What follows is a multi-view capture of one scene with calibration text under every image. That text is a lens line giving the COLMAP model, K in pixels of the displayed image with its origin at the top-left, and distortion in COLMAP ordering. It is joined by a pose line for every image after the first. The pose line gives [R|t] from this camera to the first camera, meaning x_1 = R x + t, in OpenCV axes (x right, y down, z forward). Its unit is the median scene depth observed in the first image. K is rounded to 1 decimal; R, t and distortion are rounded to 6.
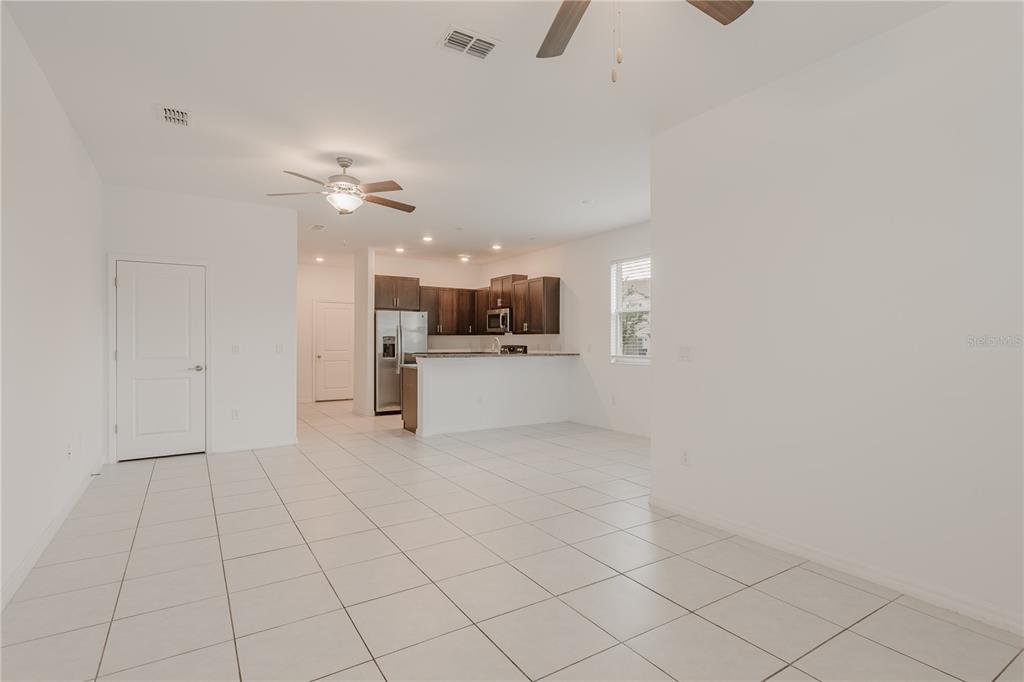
lens RADIAL K [[508.2, 0, 512.6], [0, 508.2, 342.8], [0, 0, 1]] dist [0.006799, -0.002274]
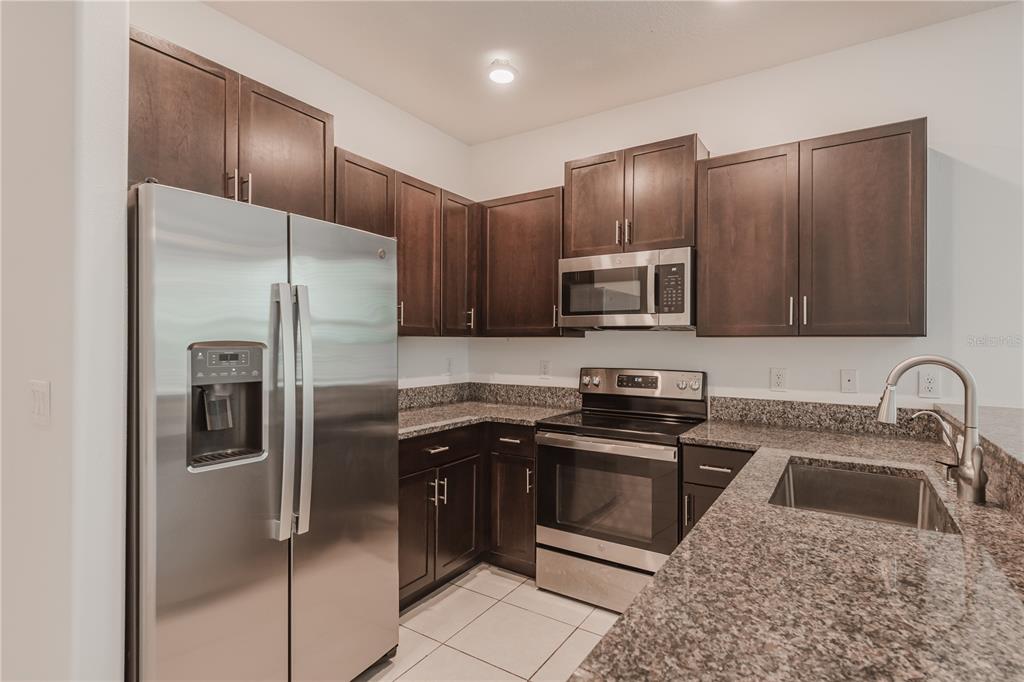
lens RADIAL K [[508.2, 0, 519.7], [0, 508.2, 345.7], [0, 0, 1]] dist [0.006799, -0.002274]
pose [[0.915088, 0.001708, 0.403250, -0.216618], [-0.003990, 0.999980, 0.004819, -0.012253], [-0.403234, -0.006019, 0.915077, 0.778914]]
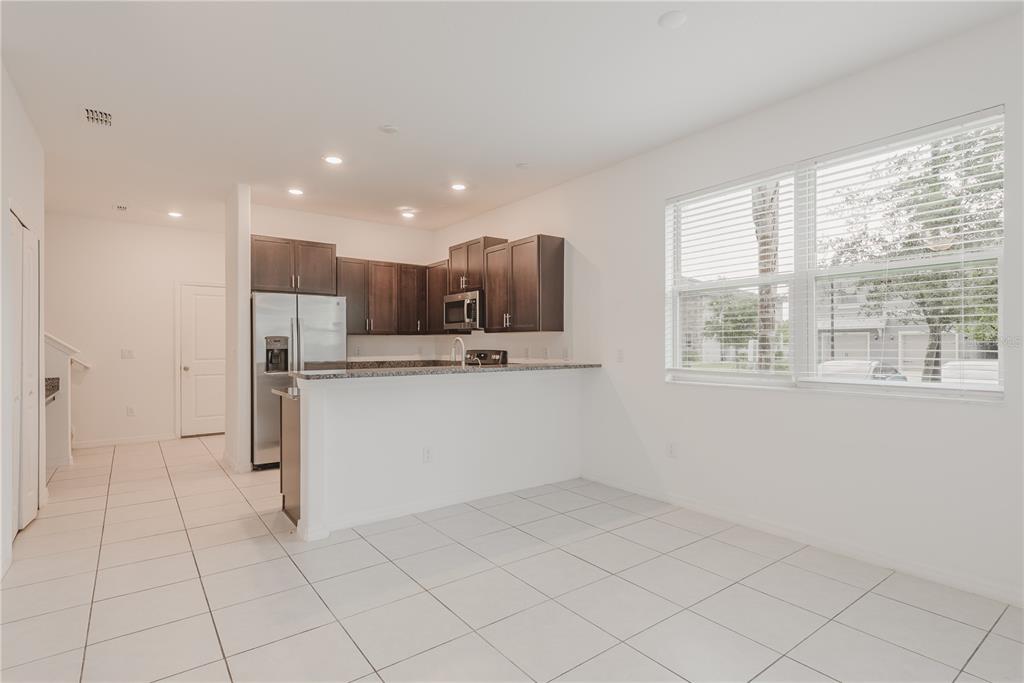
lens RADIAL K [[508.2, 0, 510.1], [0, 508.2, 344.3], [0, 0, 1]] dist [0.006799, -0.002274]
pose [[0.997567, -0.004397, 0.069574, -0.012374], [0.004525, 0.999988, -0.001680, -0.001276], [-0.069566, 0.001990, 0.997575, 0.380627]]
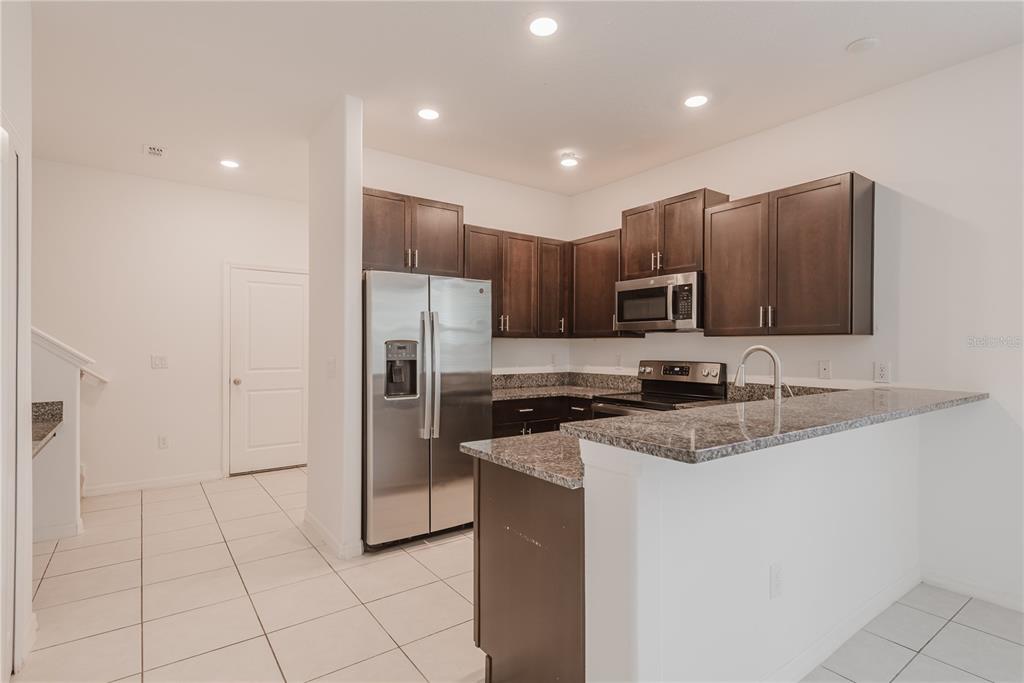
lens RADIAL K [[508.2, 0, 511.4], [0, 508.2, 346.2], [0, 0, 1]] dist [0.006799, -0.002274]
pose [[0.998498, 0.001593, 0.054762, -0.178645], [-0.001626, 0.999999, 0.000567, -0.008525], [-0.054761, -0.000656, 0.998499, 0.608675]]
